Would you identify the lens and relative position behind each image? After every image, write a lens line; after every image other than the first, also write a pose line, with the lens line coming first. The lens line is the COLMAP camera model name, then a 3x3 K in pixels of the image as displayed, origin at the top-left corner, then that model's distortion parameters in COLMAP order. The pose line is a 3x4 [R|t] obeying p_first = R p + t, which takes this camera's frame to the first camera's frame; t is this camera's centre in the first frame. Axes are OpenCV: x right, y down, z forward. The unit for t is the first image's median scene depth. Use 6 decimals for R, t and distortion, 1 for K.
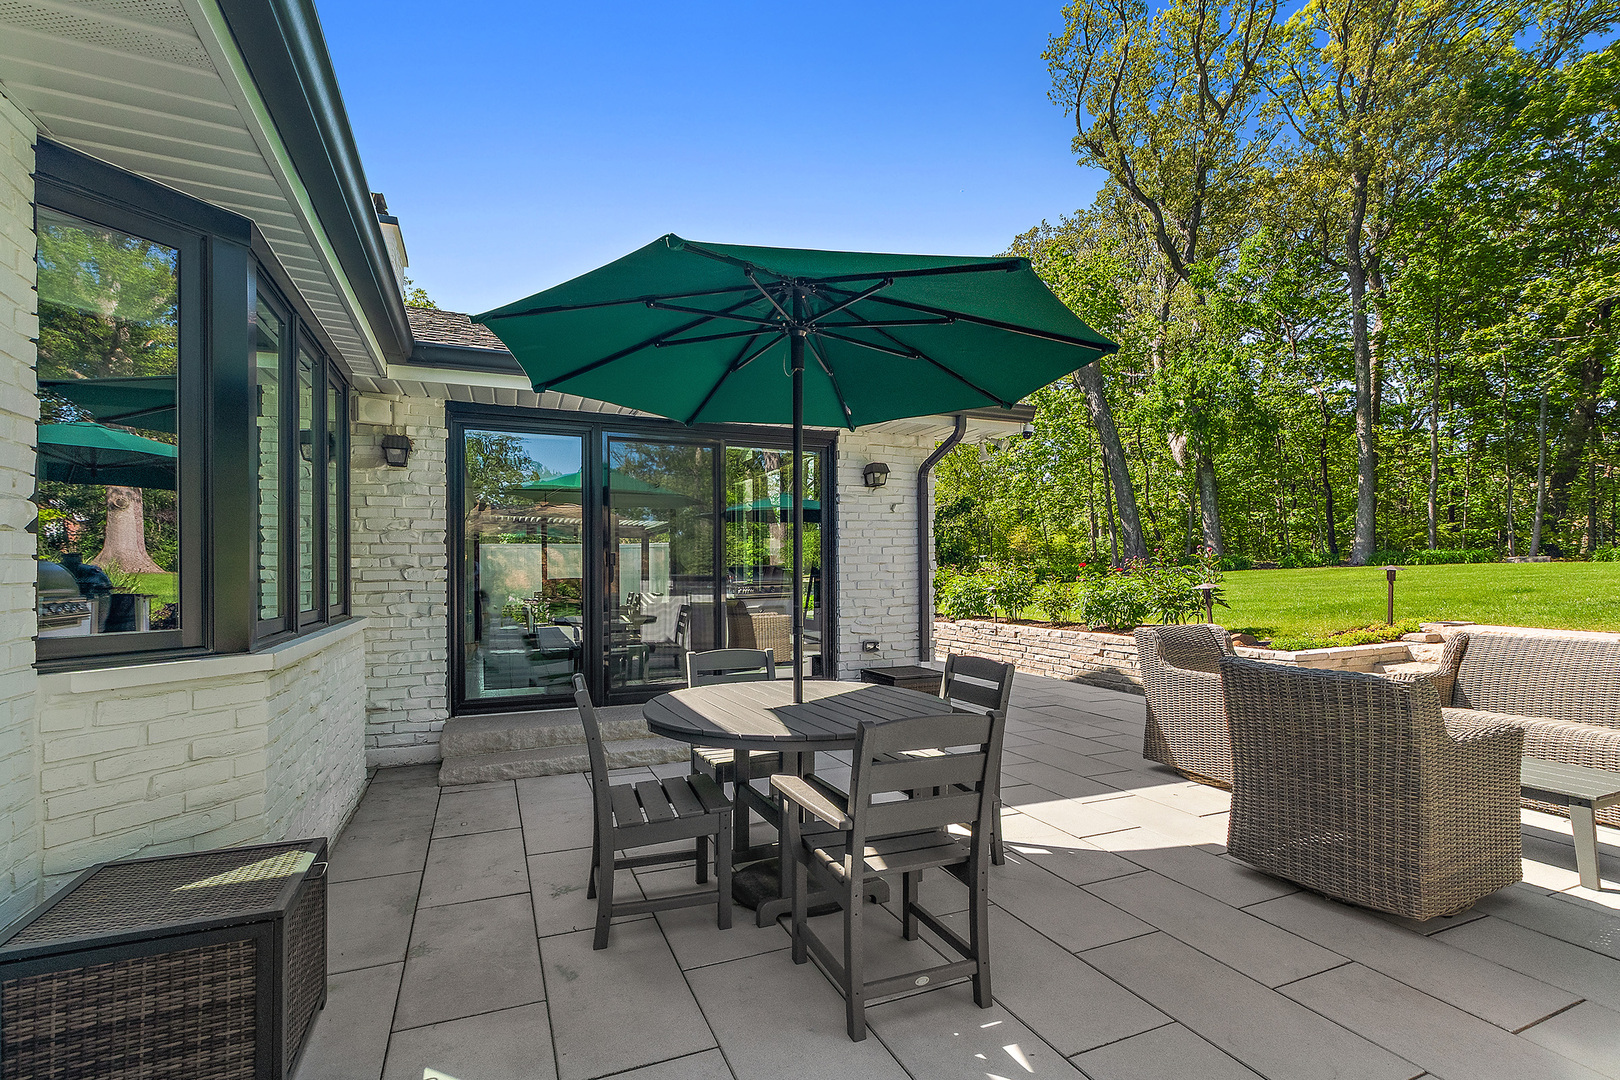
lens RADIAL K [[723.7, 0, 794.8], [0, 723.7, 569.9], [0, 0, 1]] dist [0.002734, 0.000165]
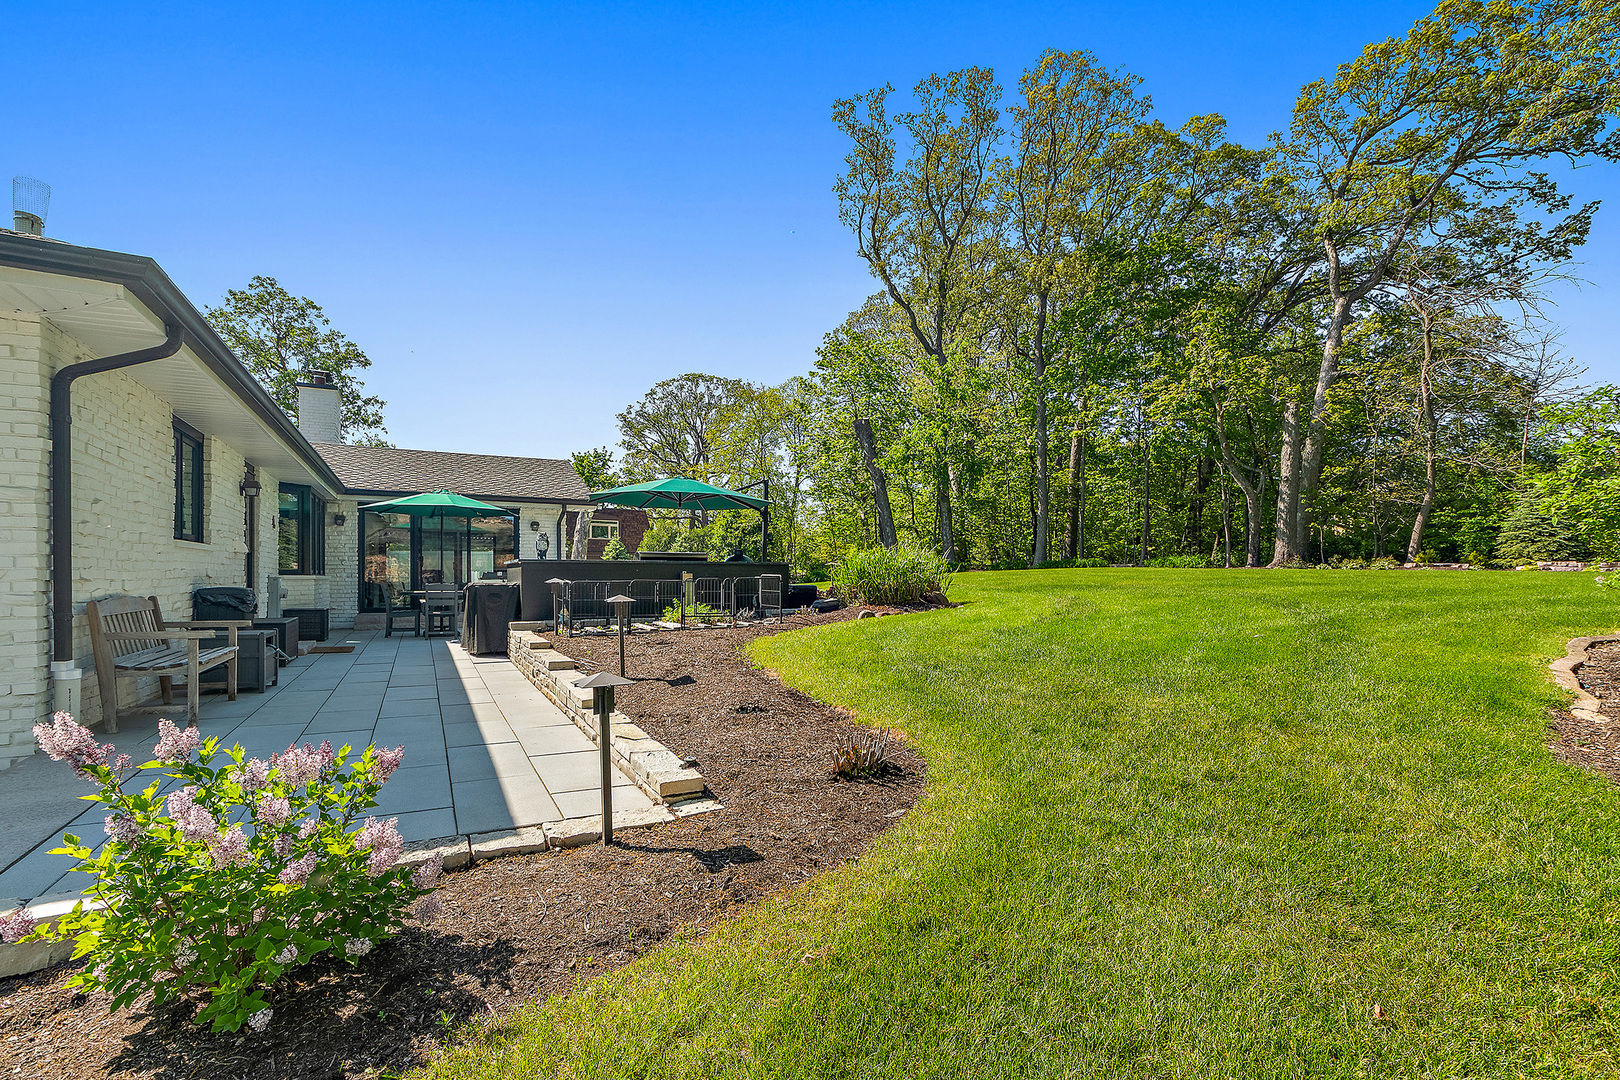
lens RADIAL K [[723.7, 0, 792.6], [0, 723.7, 598.0], [0, 0, 1]] dist [0.002734, 0.000165]
pose [[0.997906, -0.000518, 0.064672, 0.845670], [-0.001063, 0.999701, 0.024418, 0.059527], [-0.064665, -0.024436, 0.997608, -1.593813]]
